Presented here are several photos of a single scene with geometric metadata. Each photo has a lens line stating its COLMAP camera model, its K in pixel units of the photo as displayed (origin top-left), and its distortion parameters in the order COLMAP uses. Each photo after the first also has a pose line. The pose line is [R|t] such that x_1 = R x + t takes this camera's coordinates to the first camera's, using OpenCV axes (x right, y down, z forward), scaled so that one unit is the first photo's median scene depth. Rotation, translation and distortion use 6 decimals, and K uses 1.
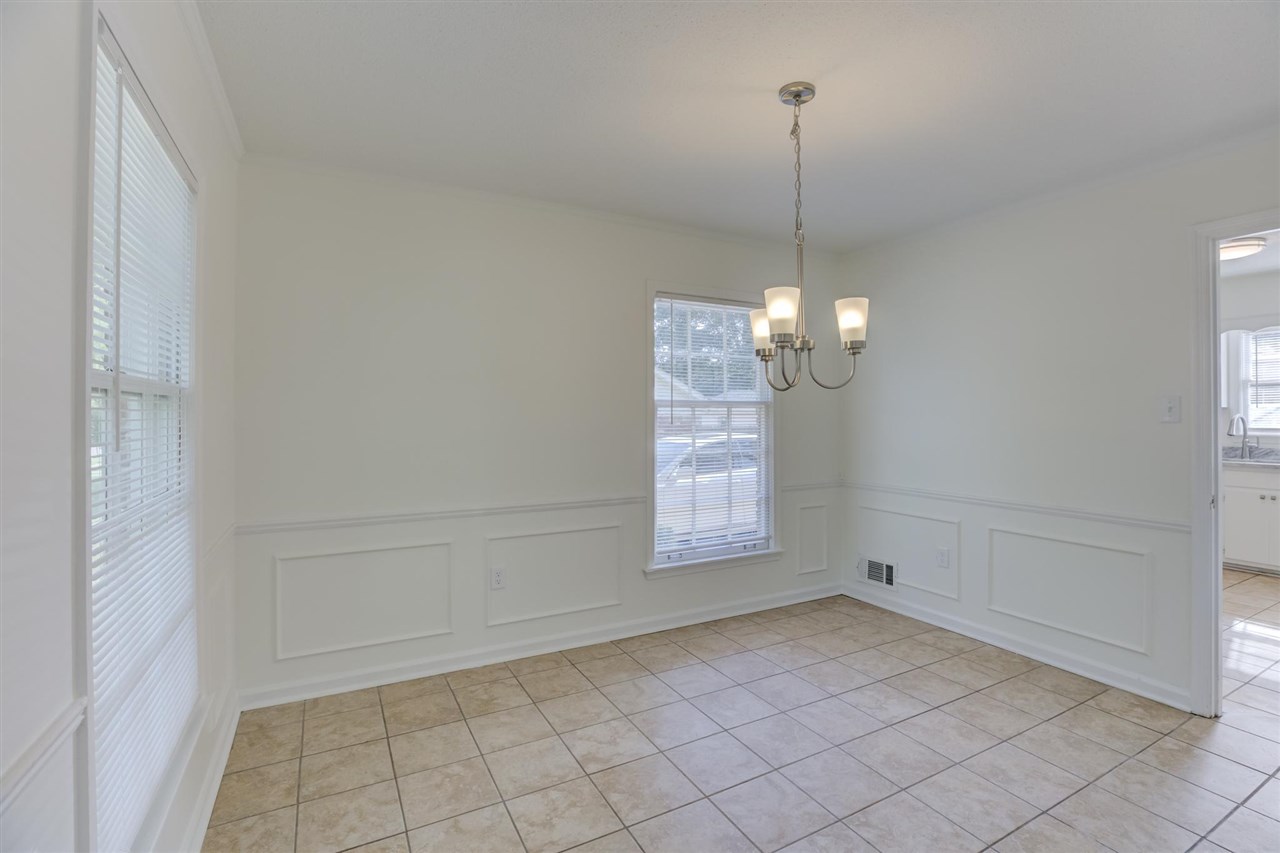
lens RADIAL K [[600.9, 0, 639.9], [0, 600.9, 411.8], [0, 0, 1]] dist [-0.030081, 0.003239]
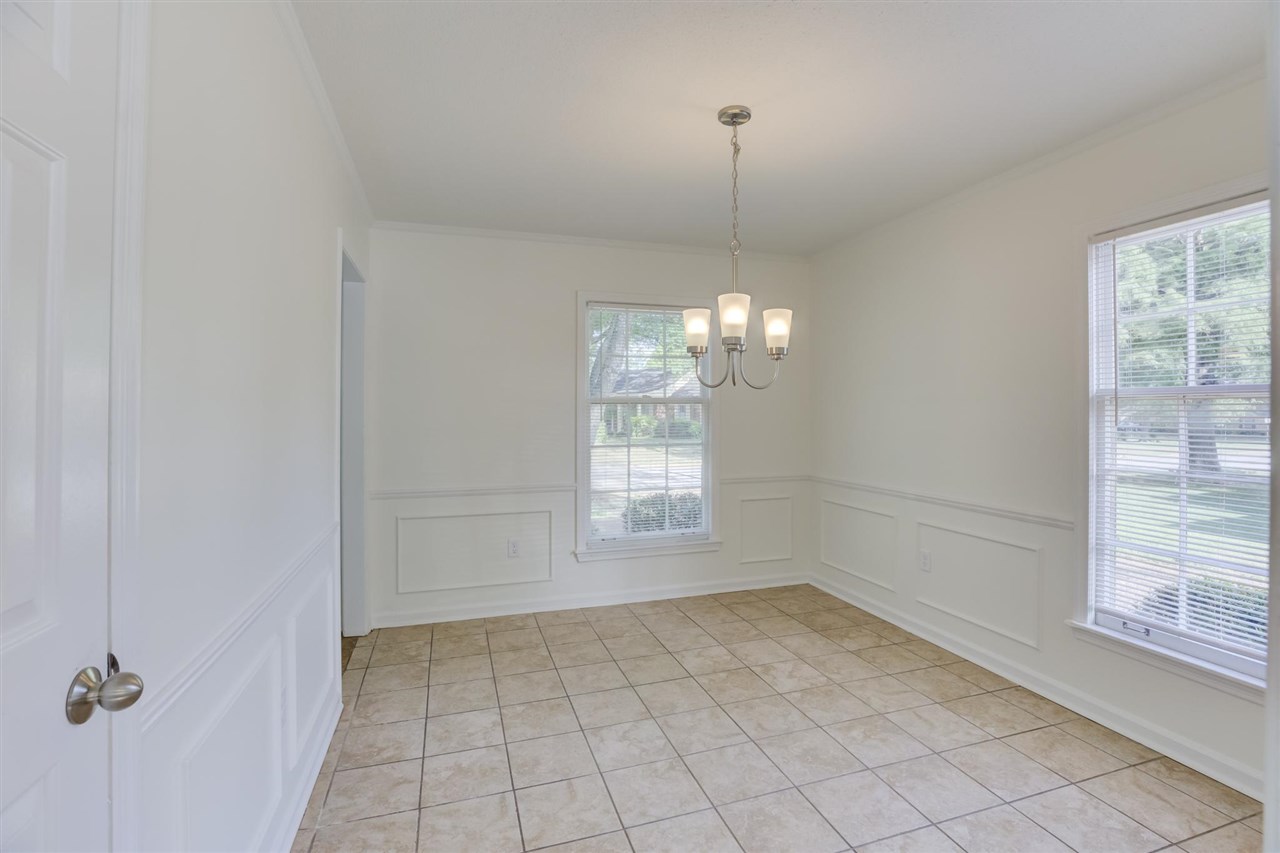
lens RADIAL K [[600.9, 0, 642.8], [0, 600.9, 417.1], [0, 0, 1]] dist [-0.030081, 0.003239]
pose [[-0.194170, 0.010686, -0.980910, 1.118801], [0.006926, 0.999931, 0.009523, 0.003881], [0.980943, -0.004945, -0.194230, 0.862589]]
